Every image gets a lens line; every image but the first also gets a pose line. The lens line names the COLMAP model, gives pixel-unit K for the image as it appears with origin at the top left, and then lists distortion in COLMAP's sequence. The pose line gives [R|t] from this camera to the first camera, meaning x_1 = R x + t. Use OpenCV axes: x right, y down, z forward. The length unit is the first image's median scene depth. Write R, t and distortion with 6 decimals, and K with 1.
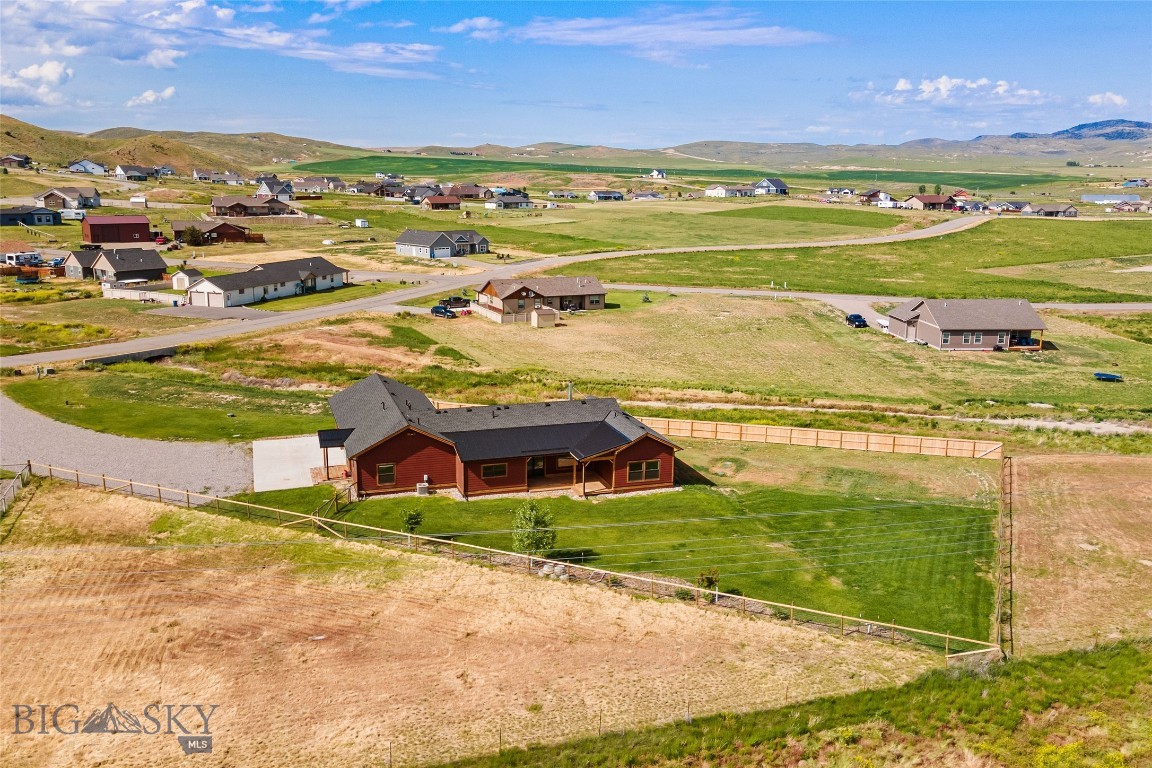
lens RADIAL K [[1007.4, 0, 576.0], [0, 1007.4, 384.0], [0, 0, 1]] dist [0.025647, -0.001465]
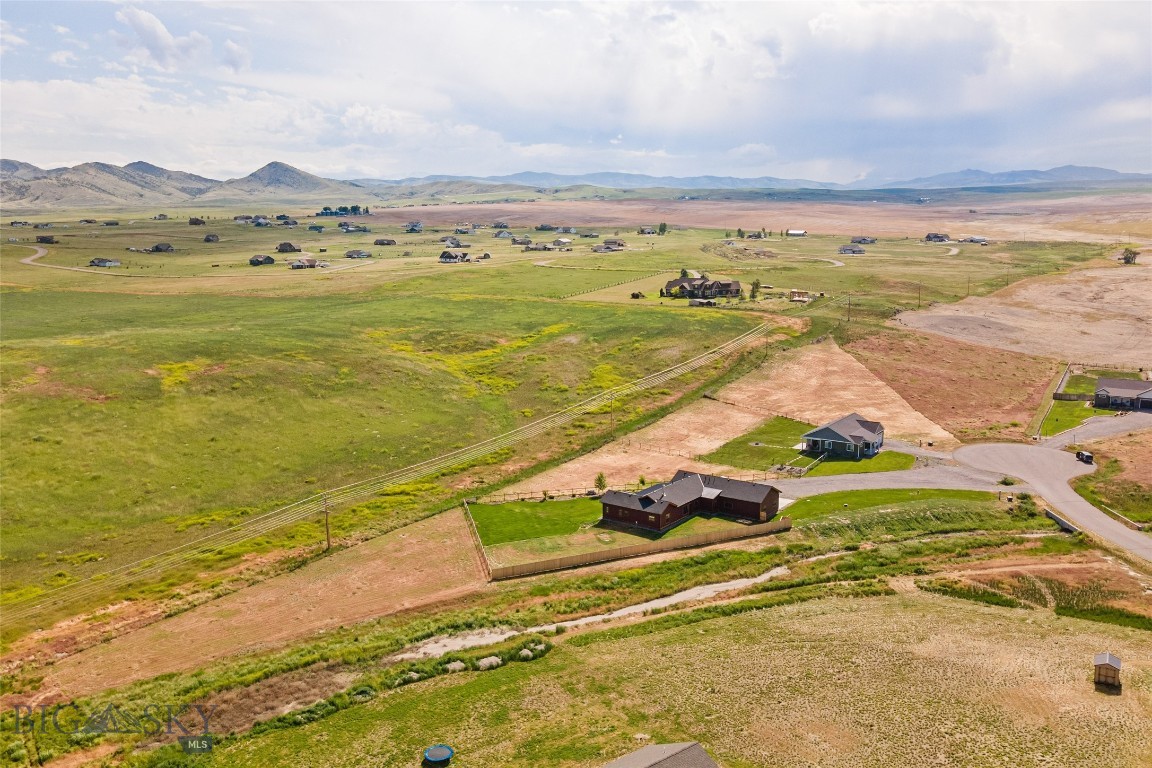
lens RADIAL K [[1007.4, 0, 576.0], [0, 1007.4, 384.0], [0, 0, 1]] dist [0.025647, -0.001465]
pose [[-0.819550, 0.097402, -0.564668, 0.683973], [-0.119710, 0.934598, 0.334958, -0.458320], [0.560363, 0.342111, -0.754290, 1.243121]]
